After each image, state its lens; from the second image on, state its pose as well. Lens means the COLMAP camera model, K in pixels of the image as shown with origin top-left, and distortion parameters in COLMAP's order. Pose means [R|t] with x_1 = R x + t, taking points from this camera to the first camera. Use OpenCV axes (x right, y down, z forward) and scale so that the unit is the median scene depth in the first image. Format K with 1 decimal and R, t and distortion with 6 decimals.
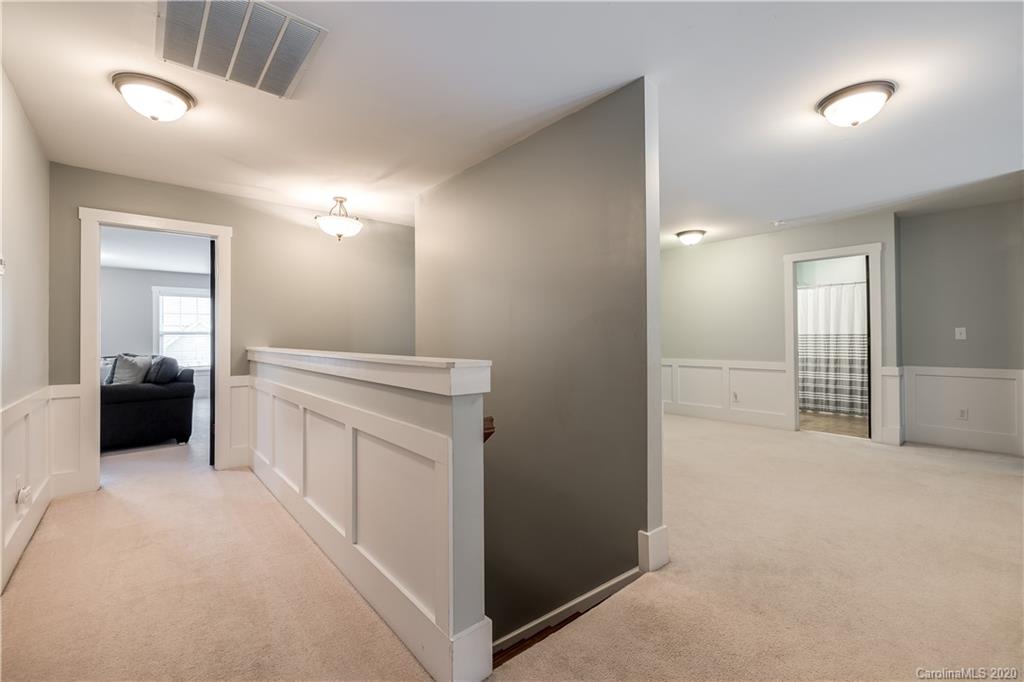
lens RADIAL K [[431.5, 0, 509.1], [0, 431.5, 325.7], [0, 0, 1]] dist [-0.000342, -0.000252]
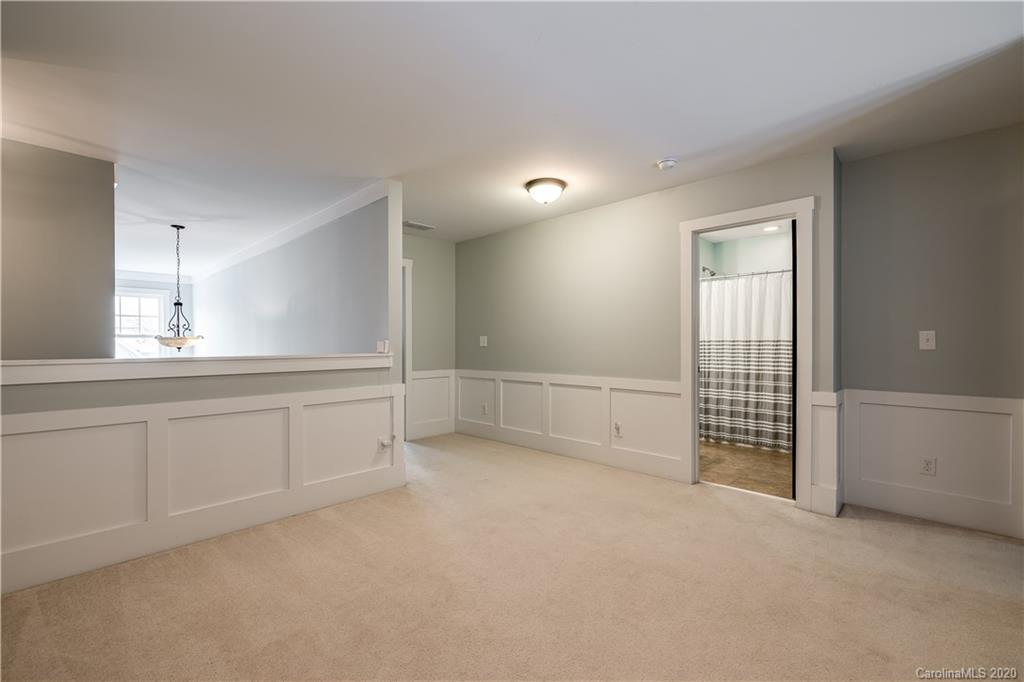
lens RADIAL K [[432.2, 0, 513.5], [0, 432.2, 336.3], [0, 0, 1]] dist [0.000505, 0.000344]
pose [[0.995370, 0.004901, 0.095994, 0.291718], [-0.006215, 0.999891, 0.013392, 0.006075], [-0.095918, -0.013926, 0.995292, 0.327211]]
